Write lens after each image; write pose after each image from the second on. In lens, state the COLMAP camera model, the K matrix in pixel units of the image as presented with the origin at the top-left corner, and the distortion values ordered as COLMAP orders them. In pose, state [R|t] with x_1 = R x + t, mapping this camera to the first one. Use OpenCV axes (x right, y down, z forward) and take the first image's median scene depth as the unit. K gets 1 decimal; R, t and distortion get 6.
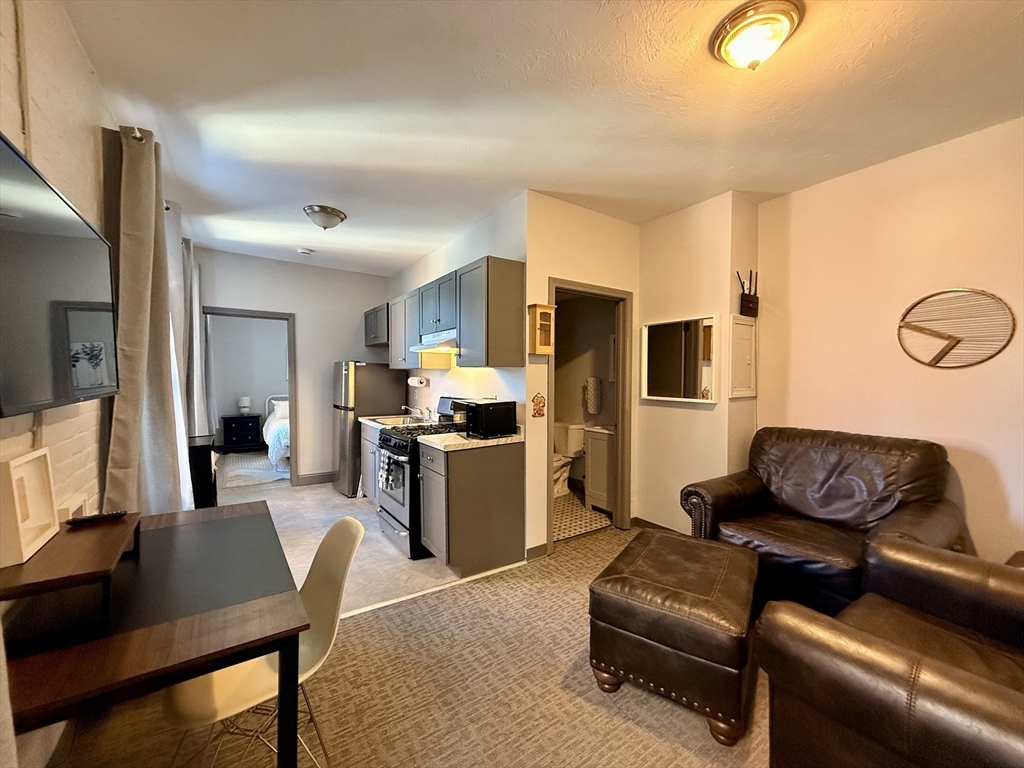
lens RADIAL K [[408.6, 0, 509.0], [0, 408.6, 388.1], [0, 0, 1]] dist [-0.001800, 0.000372]
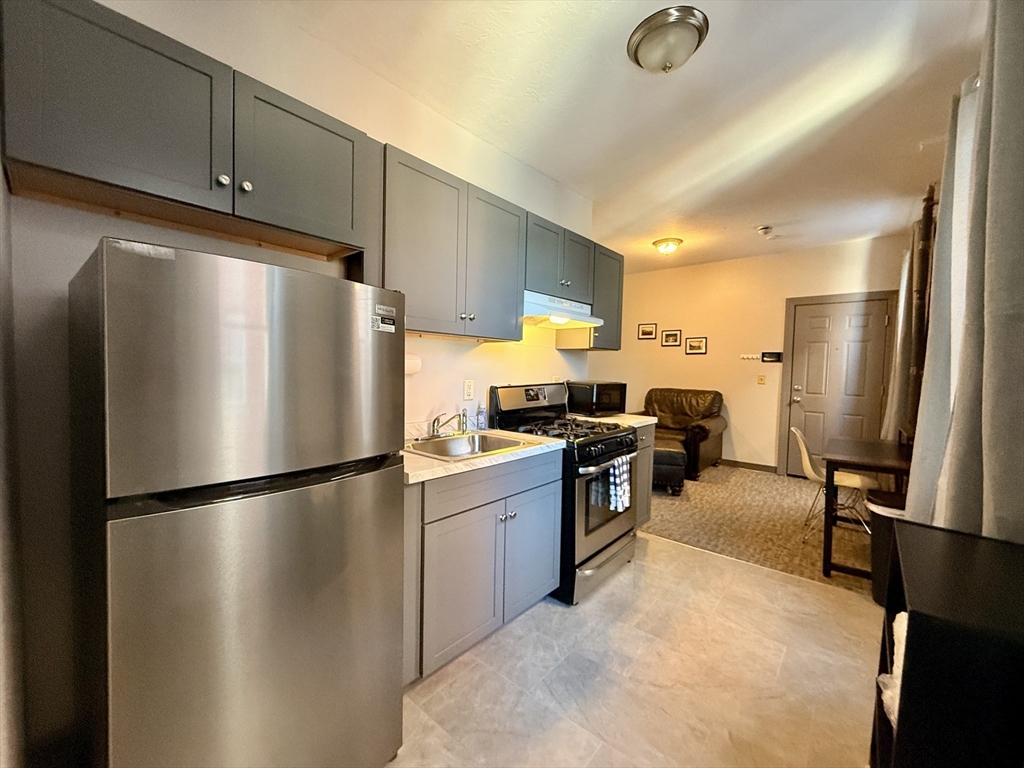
lens RADIAL K [[408.6, 0, 510.2], [0, 408.6, 382.6], [0, 0, 1]] dist [-0.001800, 0.000372]
pose [[-0.256305, -0.046238, 0.965489, -1.050302], [0.010370, 0.998666, 0.050580, -0.023957], [-0.966540, 0.022976, -0.255484, 1.511183]]
